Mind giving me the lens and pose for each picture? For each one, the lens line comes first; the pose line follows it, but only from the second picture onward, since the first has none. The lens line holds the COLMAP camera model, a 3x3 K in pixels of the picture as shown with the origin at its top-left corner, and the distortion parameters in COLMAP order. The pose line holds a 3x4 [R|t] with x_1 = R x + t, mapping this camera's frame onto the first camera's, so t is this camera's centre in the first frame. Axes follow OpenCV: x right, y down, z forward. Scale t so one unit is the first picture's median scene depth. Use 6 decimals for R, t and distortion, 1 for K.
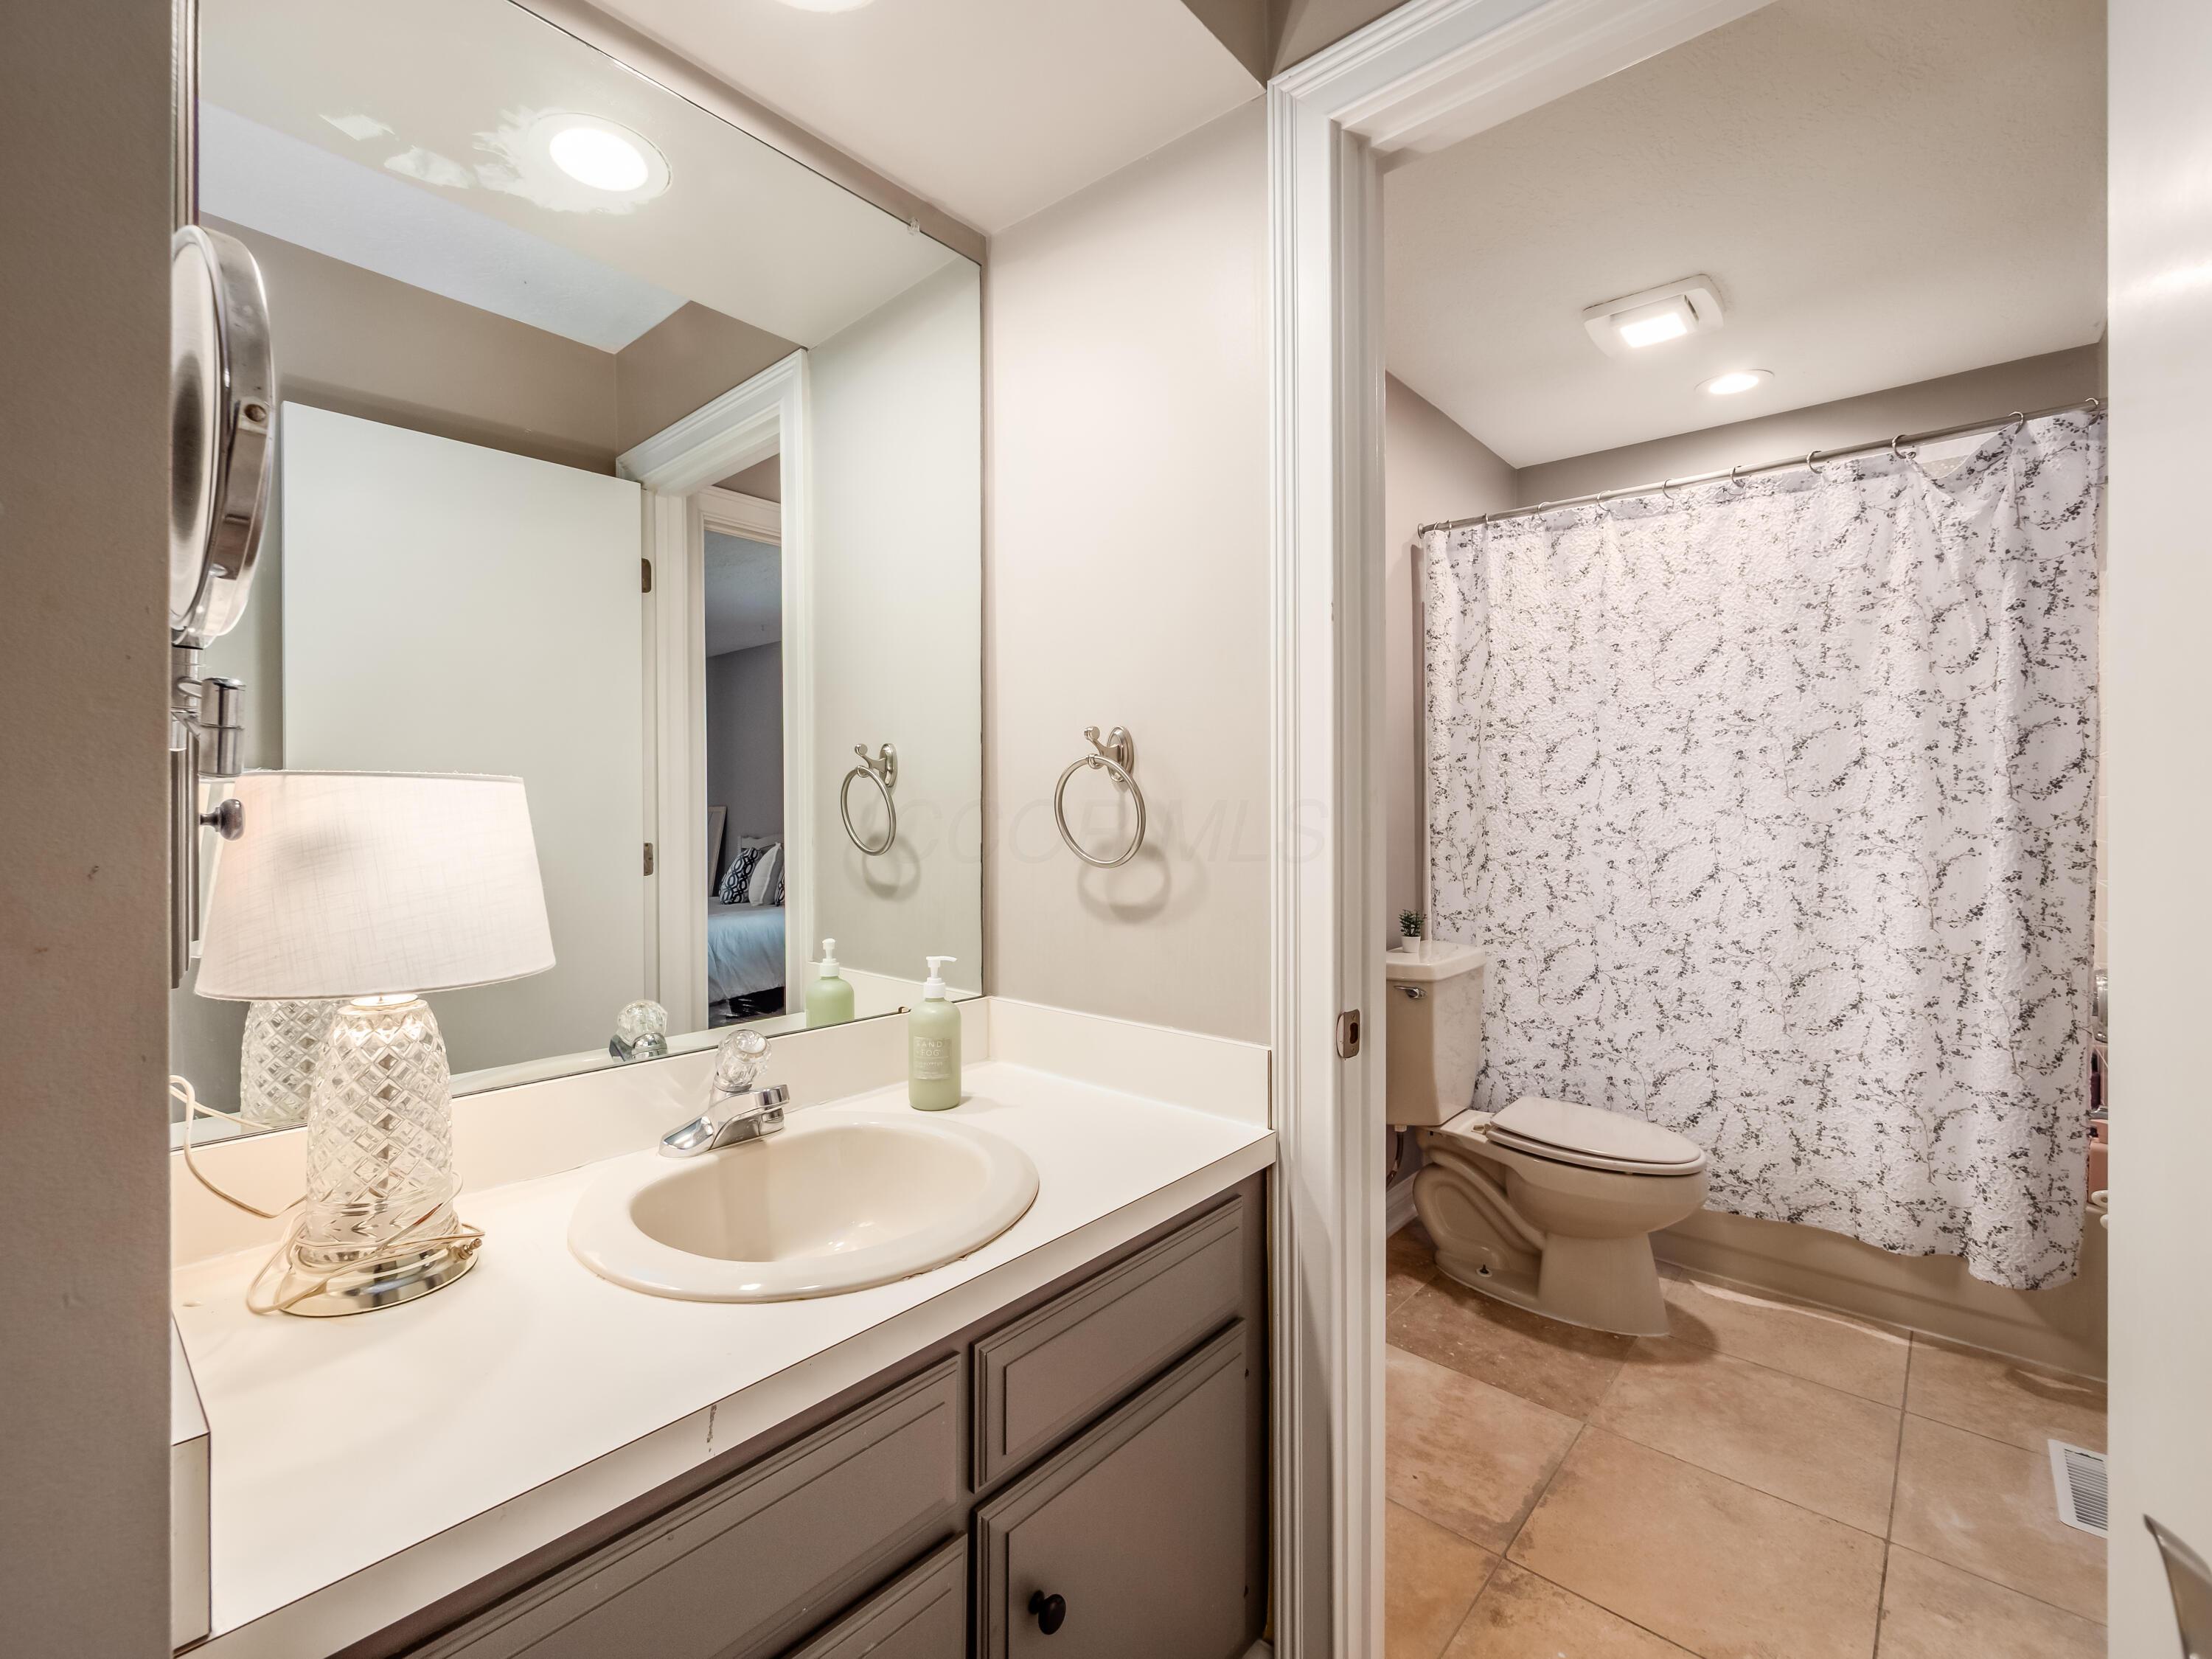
lens RADIAL K [[973.8, 0, 1108.1], [0, 973.8, 819.3], [0, 0, 1]] dist [-0.002119, -0.000038]
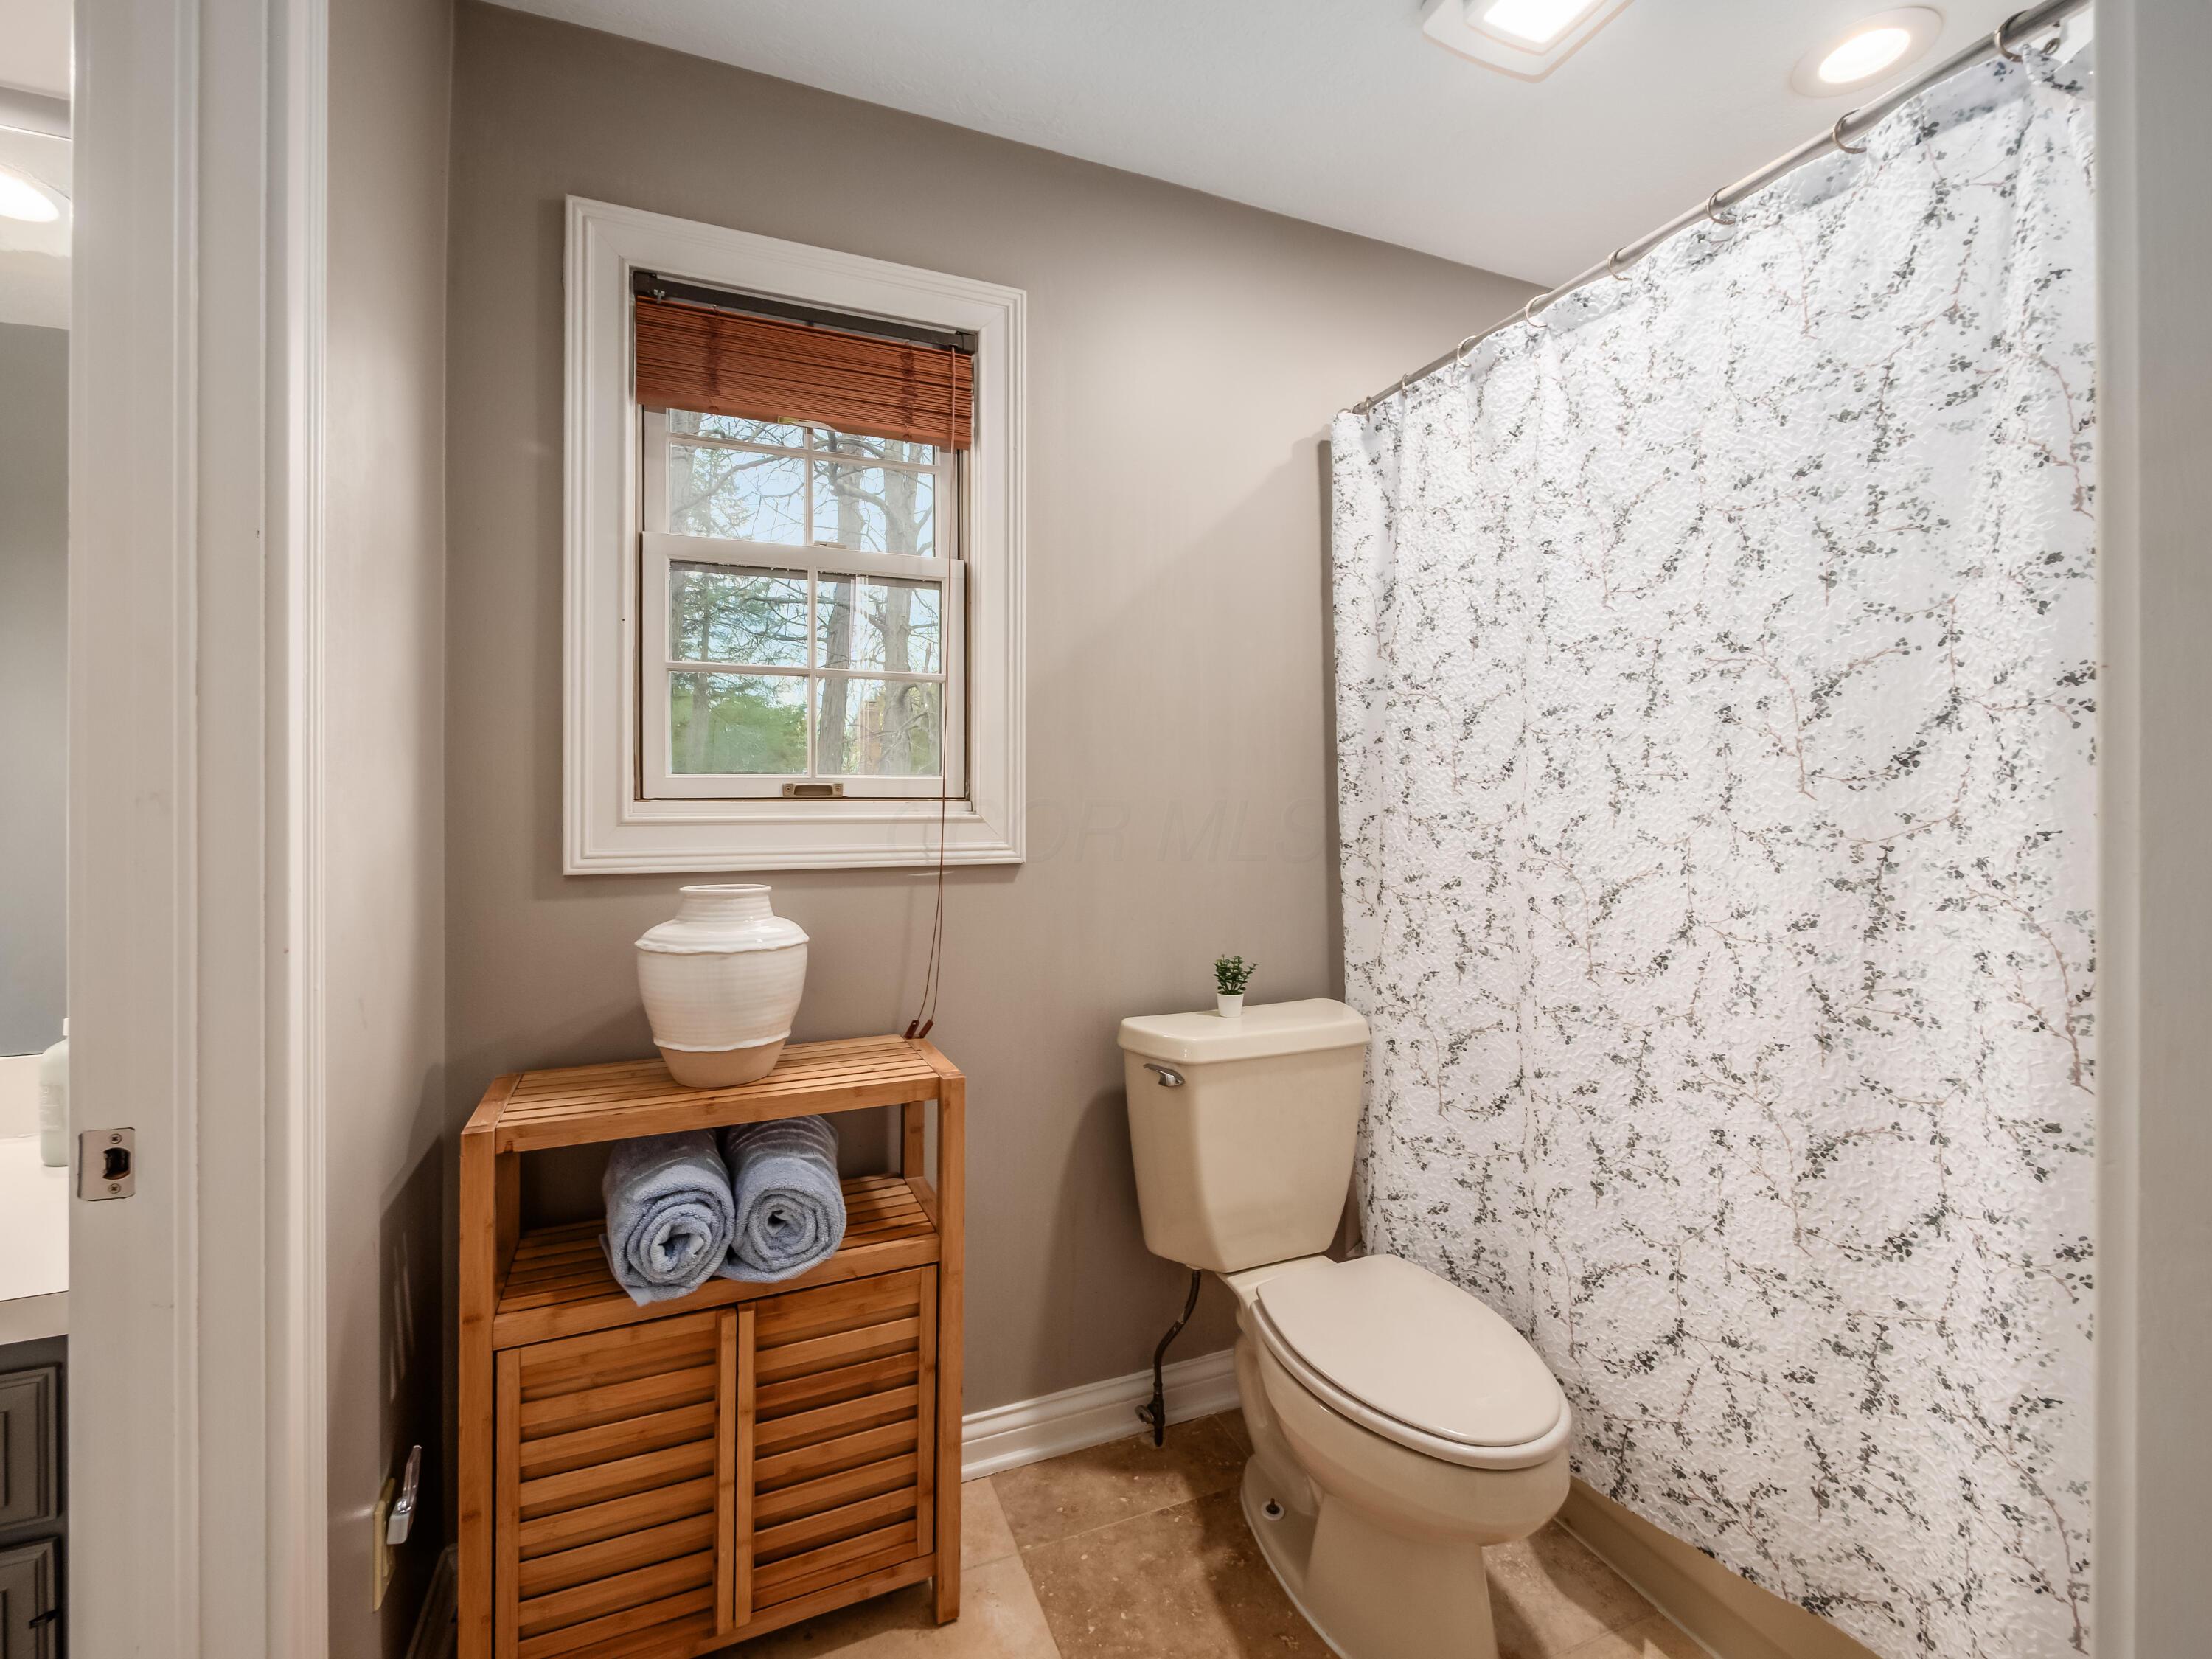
lens RADIAL K [[952.1, 0, 1089.2], [0, 952.1, 810.7], [0, 0, 1]] dist [-0.004243, -0.000550]
pose [[0.892983, -0.002318, -0.450085, 0.571750], [0.000770, 0.999993, -0.003623, -0.010483], [0.450090, 0.002889, 0.892978, 0.365410]]
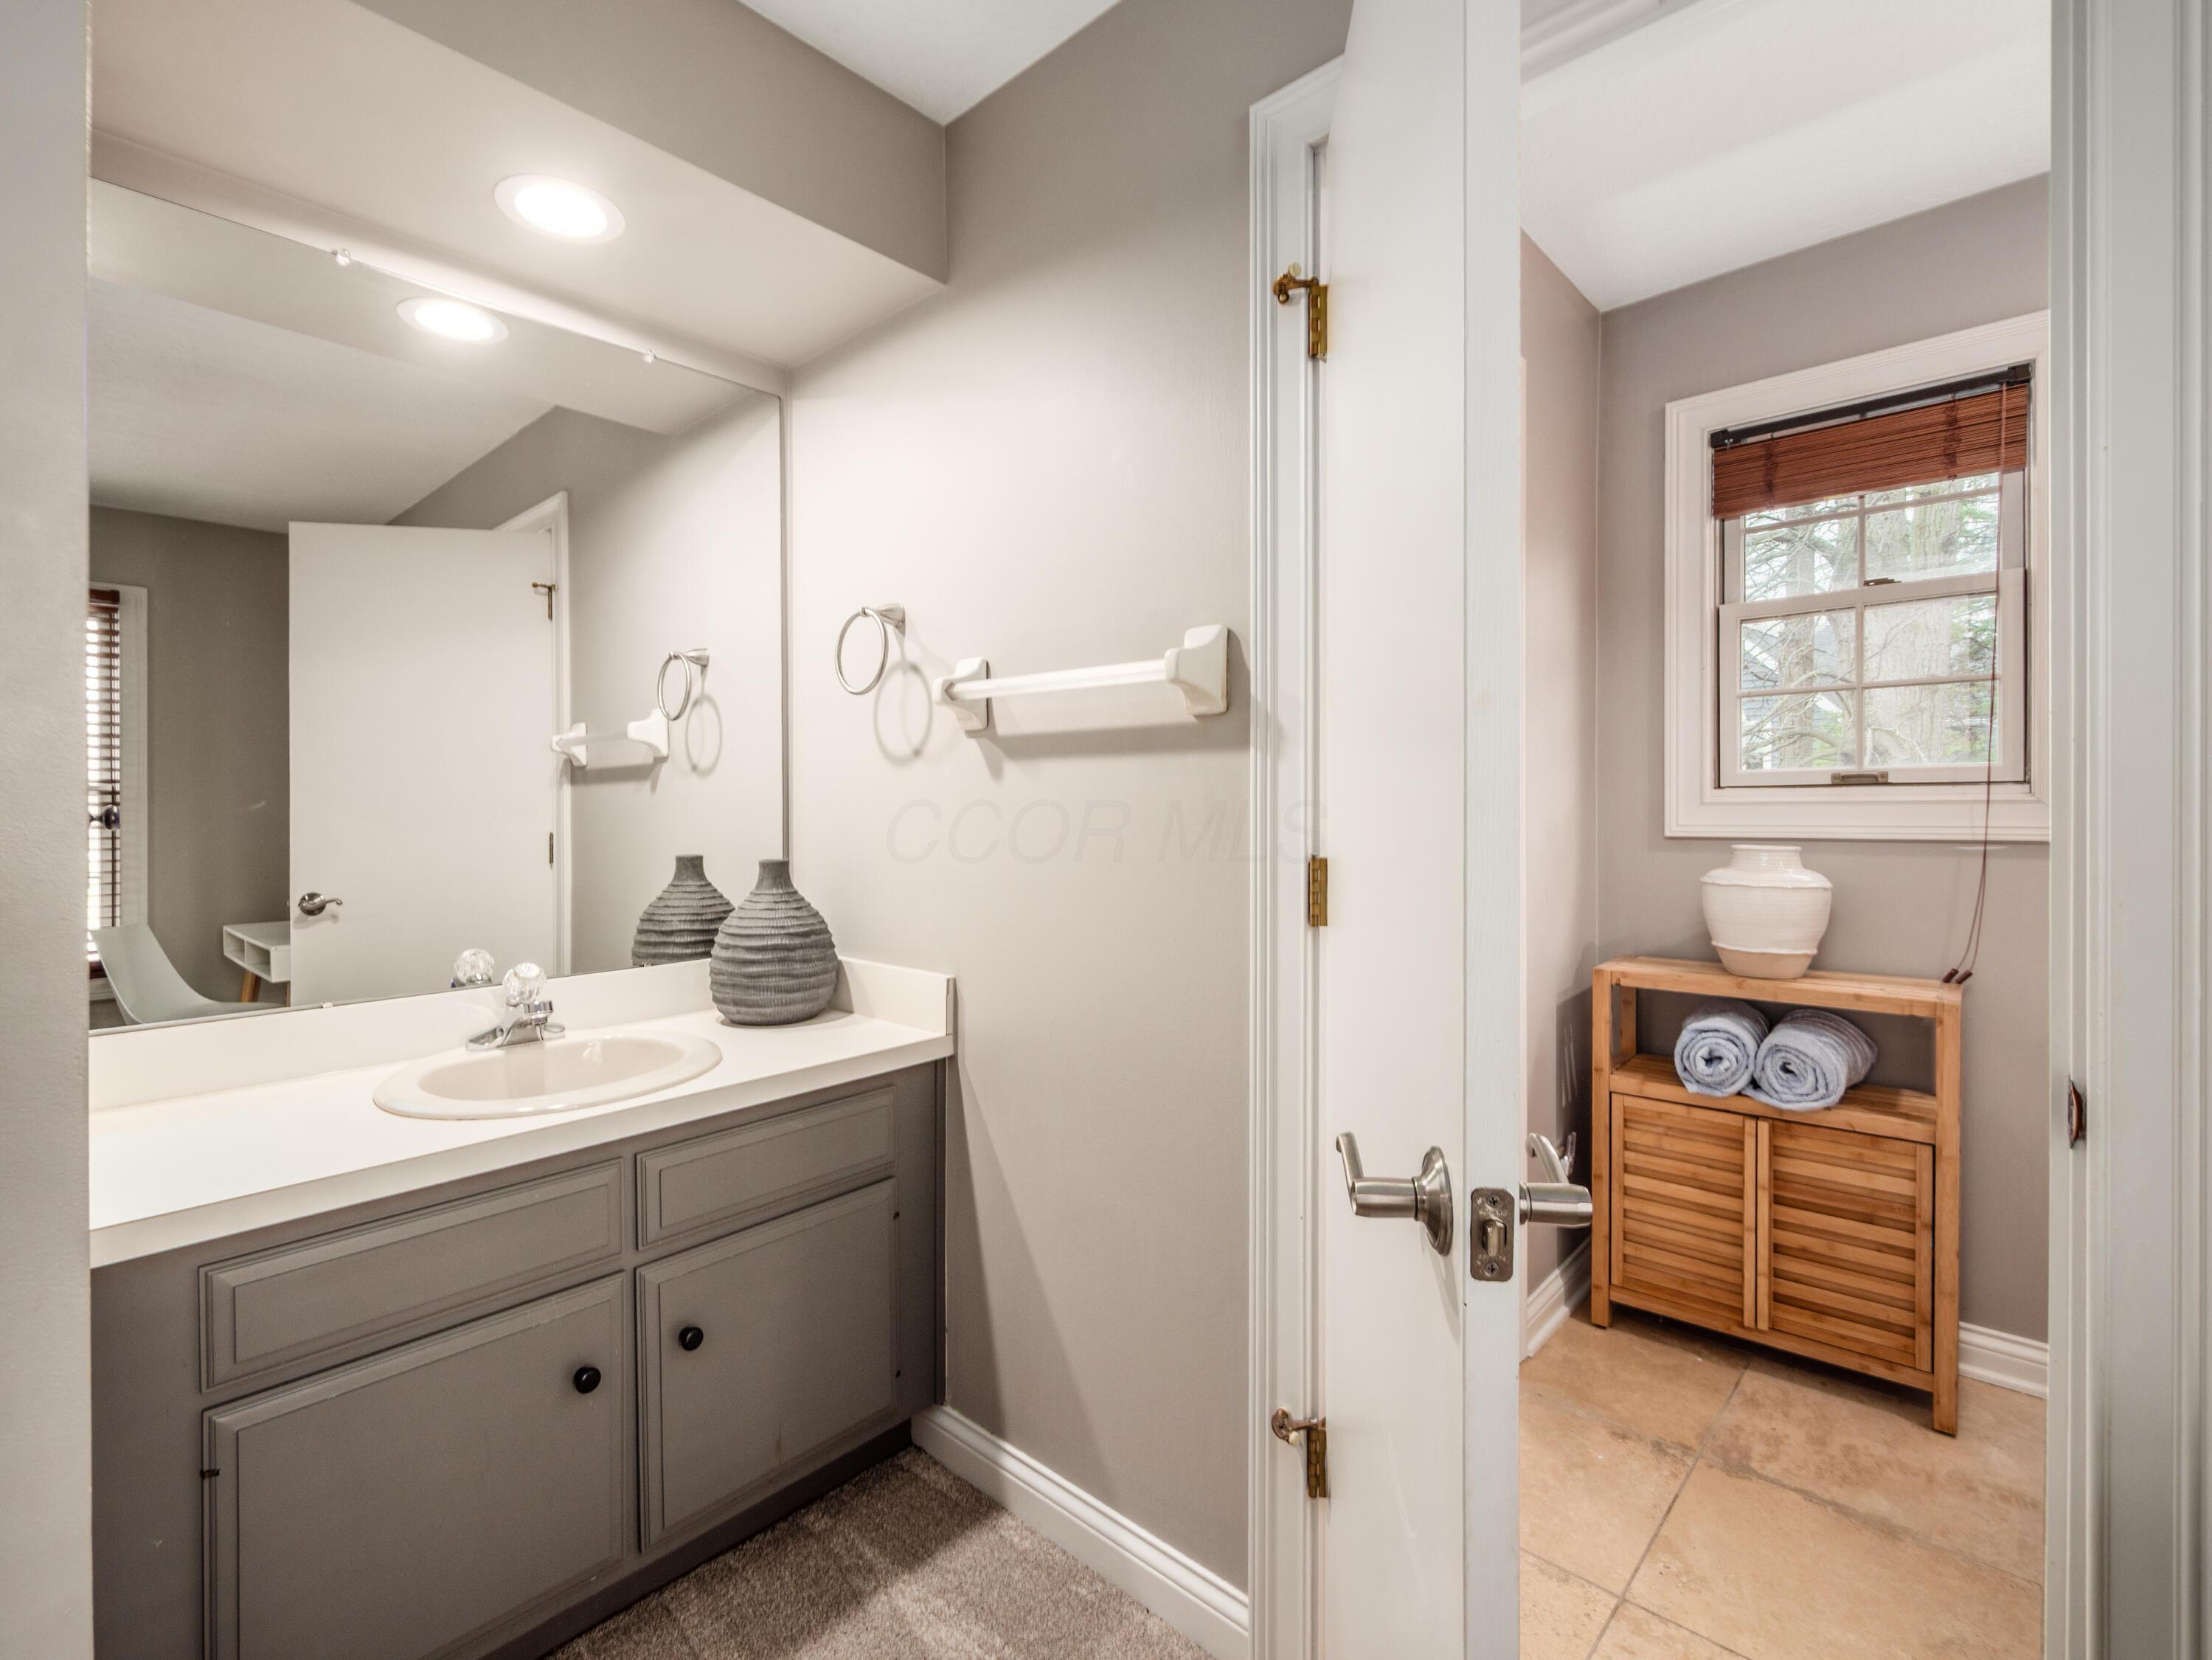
lens RADIAL K [[1000.1, 0, 1097.1], [0, 1000.1, 810.2], [0, 0, 1]] dist [0.000122, 0.000261]
pose [[-0.026047, 0.002551, -0.999657, 1.027886], [-0.000768, 0.999996, 0.002572, -0.000053], [0.999660, 0.000835, -0.026045, 0.208346]]
